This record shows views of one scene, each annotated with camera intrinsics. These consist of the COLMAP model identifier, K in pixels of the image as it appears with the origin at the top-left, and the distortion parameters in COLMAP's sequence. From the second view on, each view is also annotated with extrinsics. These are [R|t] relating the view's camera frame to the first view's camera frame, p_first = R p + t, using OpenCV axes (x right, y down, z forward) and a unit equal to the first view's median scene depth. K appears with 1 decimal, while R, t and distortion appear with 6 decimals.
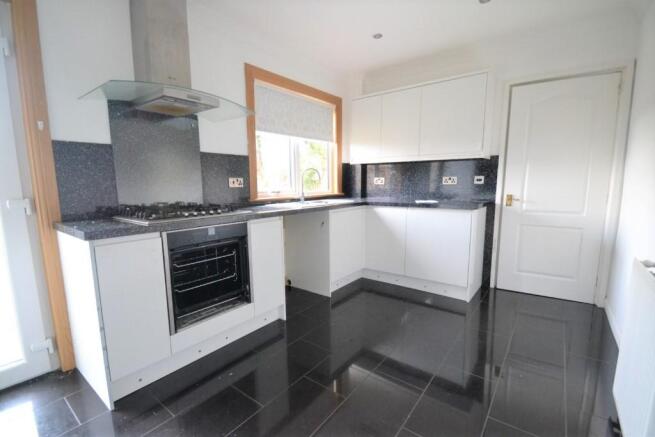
lens RADIAL K [[300.7, 0, 327.5], [0, 300.7, 221.8], [0, 0, 1]] dist [-0.004409, -0.000939]
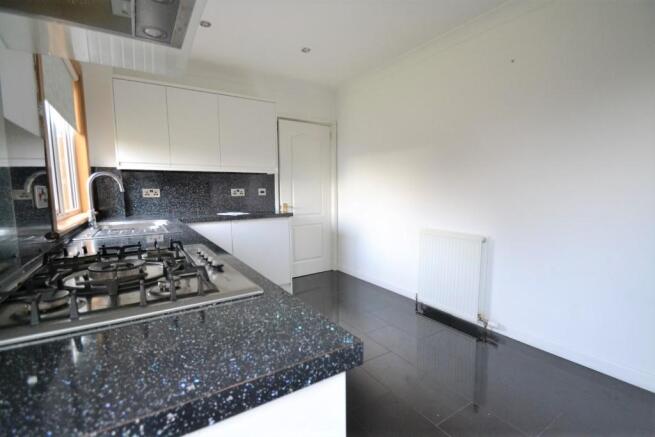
lens RADIAL K [[300.7, 0, 327.1], [0, 300.7, 222.0], [0, 0, 1]] dist [-0.004409, -0.000939]
pose [[0.350053, -0.094961, 0.931904, -0.479554], [0.132717, 0.989840, 0.051012, -0.049618], [-0.927281, 0.105823, 0.359099, 0.360649]]
